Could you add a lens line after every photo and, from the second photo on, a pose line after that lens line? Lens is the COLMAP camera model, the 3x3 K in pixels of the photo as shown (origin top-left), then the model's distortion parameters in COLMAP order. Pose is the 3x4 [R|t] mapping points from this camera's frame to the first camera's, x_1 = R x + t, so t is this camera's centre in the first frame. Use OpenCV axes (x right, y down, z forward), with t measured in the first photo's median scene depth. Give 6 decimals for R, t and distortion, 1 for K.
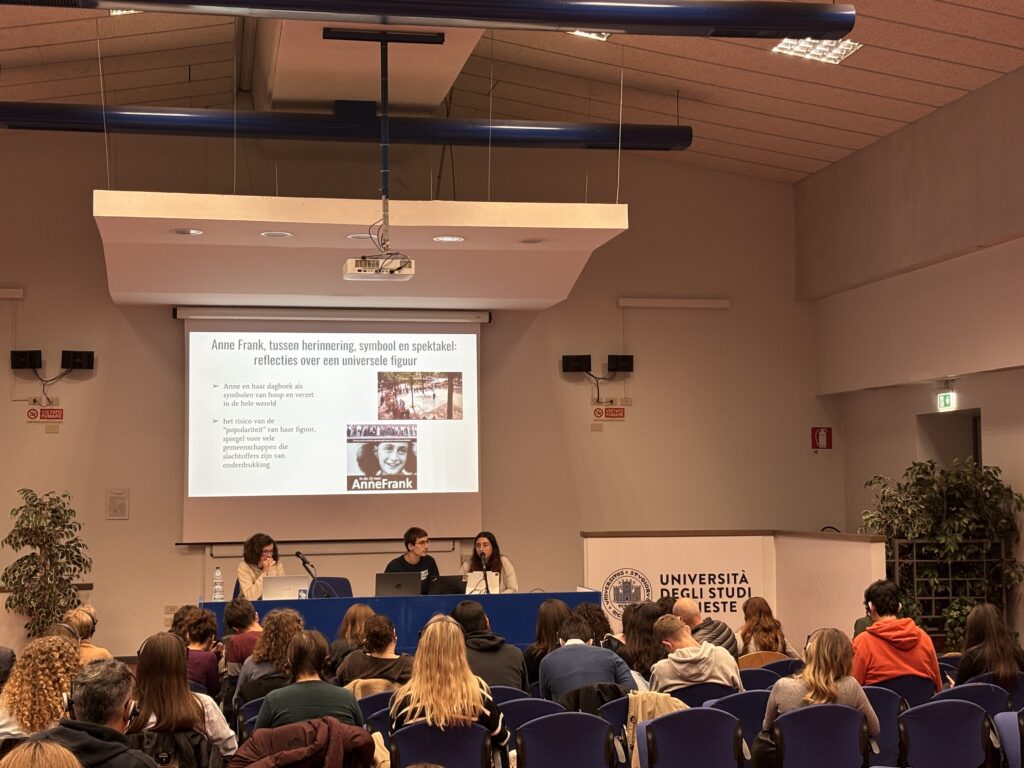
lens RADIAL K [[1665.5, 0, 514.1], [0, 1665.5, 376.5], [0, 0, 1]] dist [0.166541, 0.000000]
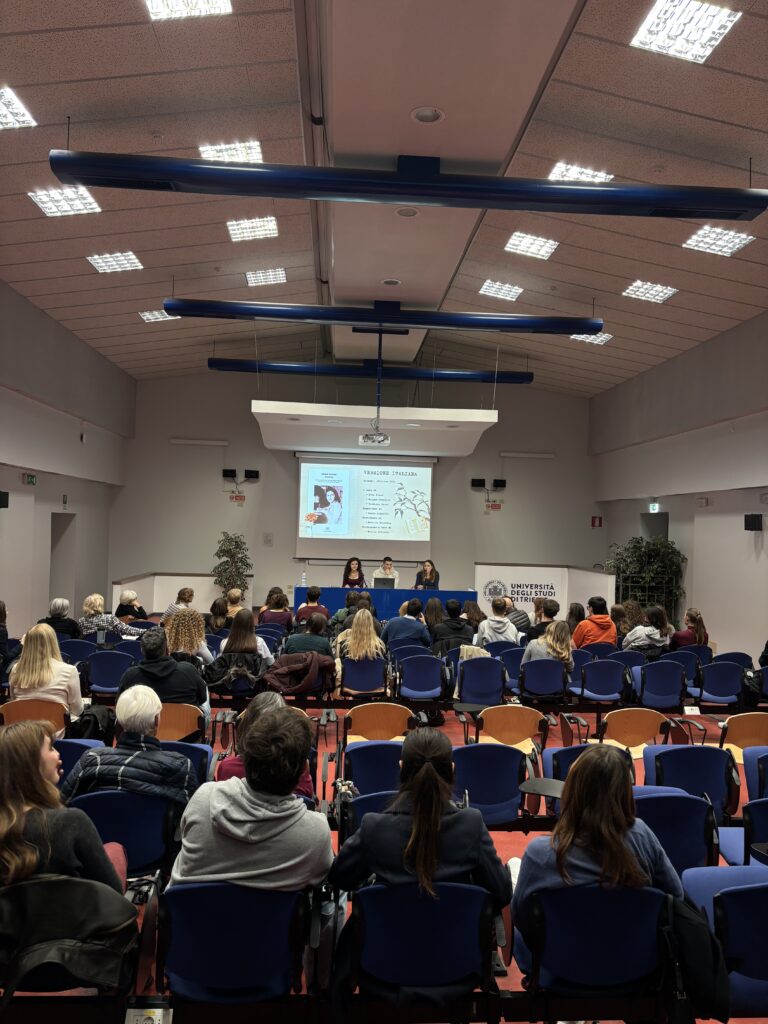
lens RADIAL K [[769.7, 0, 376.0], [0, 769.7, 518.8], [0, 0, 1]] dist [0.061856, -0.022396]
pose [[0.989814, 0.039513, -0.136777, 0.052775], [-0.031974, 0.997869, 0.056886, -0.016079], [0.138733, -0.051933, 0.988967, 0.007747]]
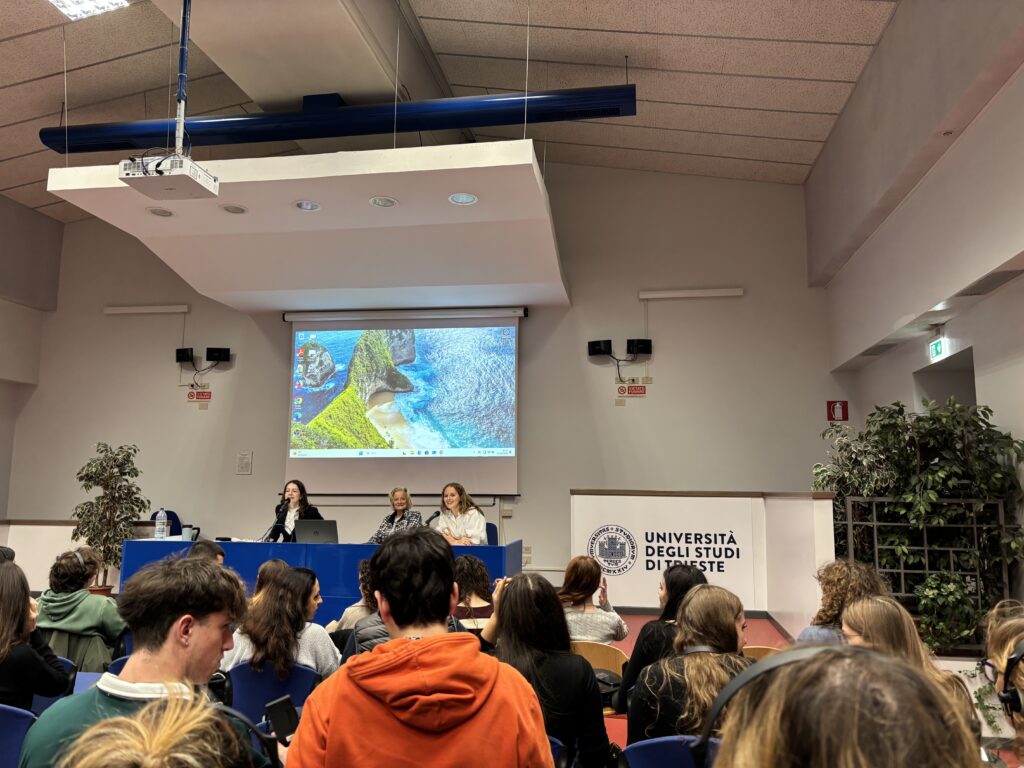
lens RADIAL K [[769.7, 0, 515.5], [0, 769.7, 386.0], [0, 0, 1]] dist [0.061856, -0.022396]
pose [[0.933099, -0.029118, -0.358439, 0.207707], [0.004129, 0.997518, -0.070286, 0.067159], [0.359596, 0.064104, 0.930904, 0.566930]]
